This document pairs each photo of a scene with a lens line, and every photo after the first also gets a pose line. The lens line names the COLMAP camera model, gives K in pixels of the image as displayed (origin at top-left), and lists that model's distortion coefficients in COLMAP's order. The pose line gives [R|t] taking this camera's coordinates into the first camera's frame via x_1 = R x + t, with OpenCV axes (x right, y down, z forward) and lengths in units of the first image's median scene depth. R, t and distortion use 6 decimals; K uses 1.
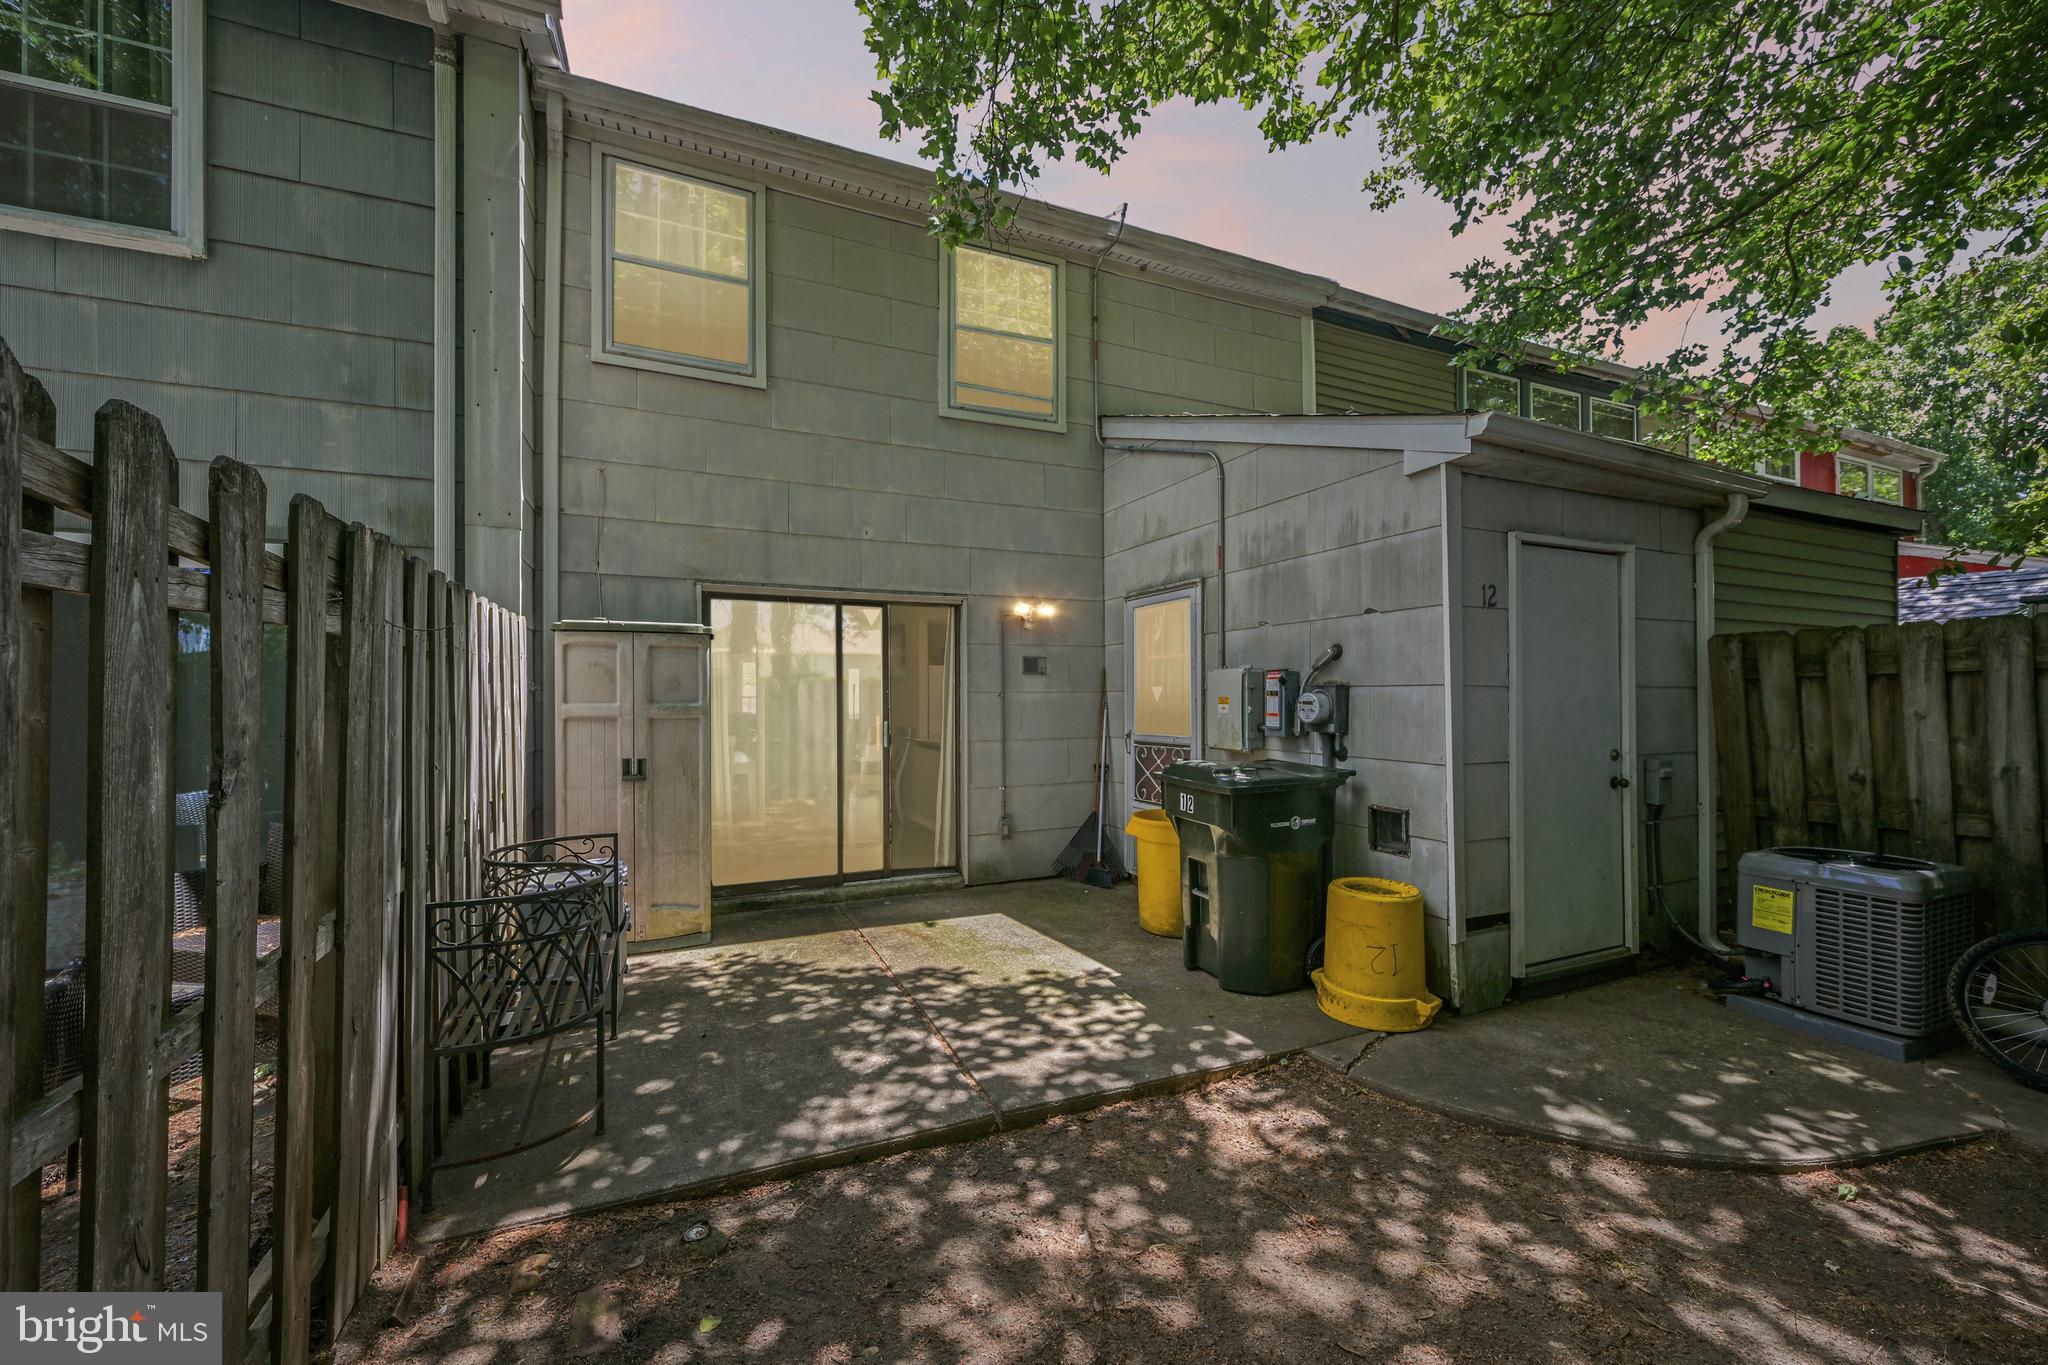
lens RADIAL K [[814.1, 0, 1019.1], [0, 814.1, 684.6], [0, 0, 1]] dist [-0.000814, 0.000343]
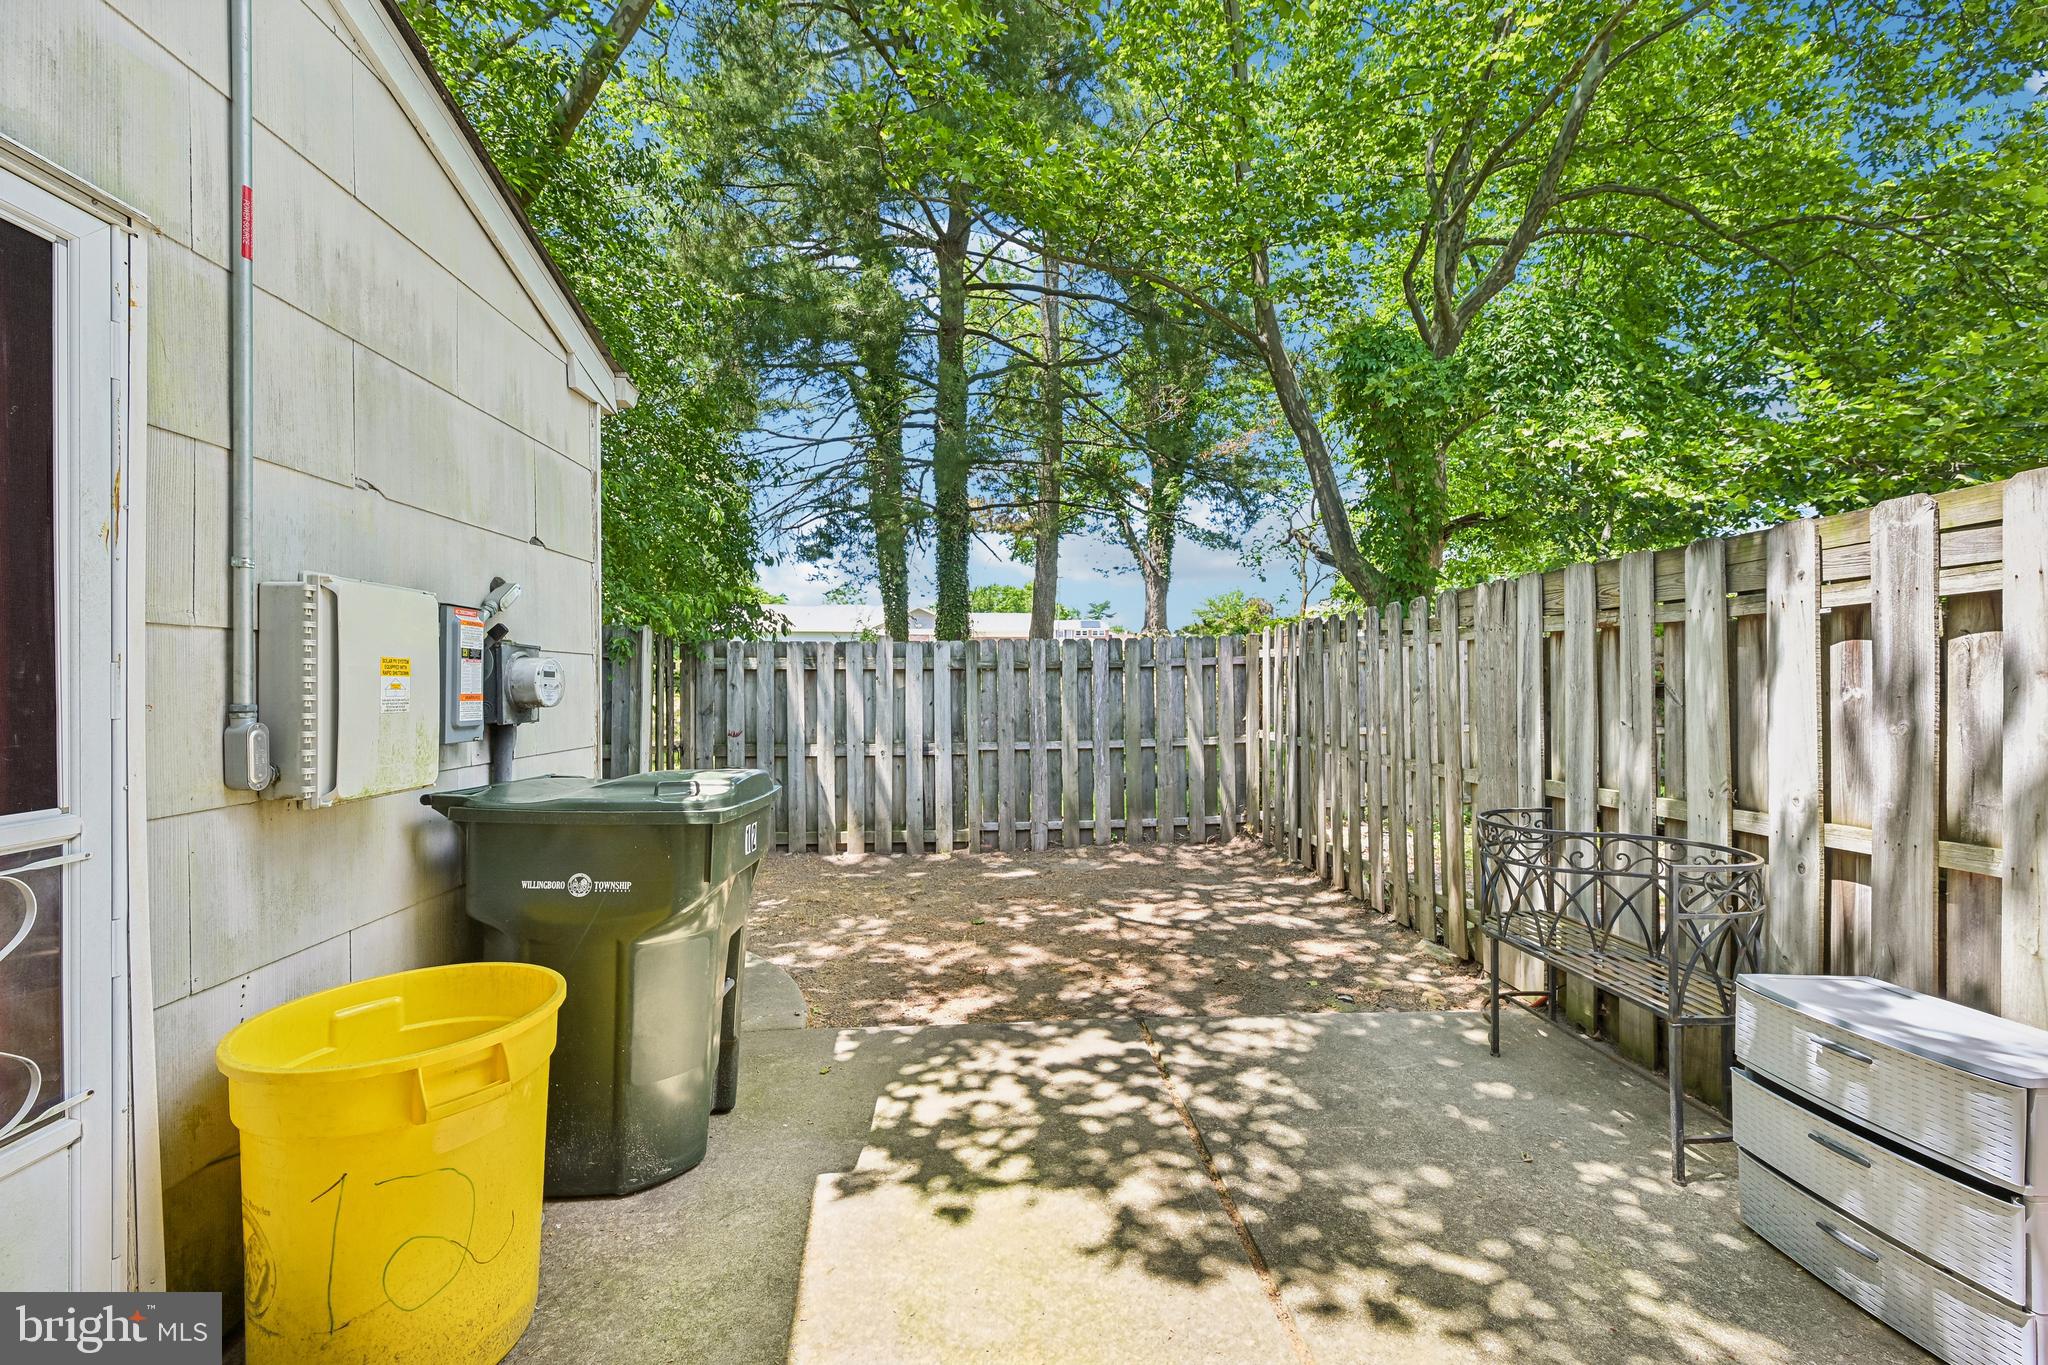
lens RADIAL K [[814.1, 0, 1030.1], [0, 814.1, 678.9], [0, 0, 1]] dist [-0.000814, 0.000343]
pose [[-0.943572, 0.007911, 0.331073, -0.223015], [0.001600, 0.999812, -0.019332, 0.046955], [-0.331164, -0.017711, -0.943407, 1.756388]]
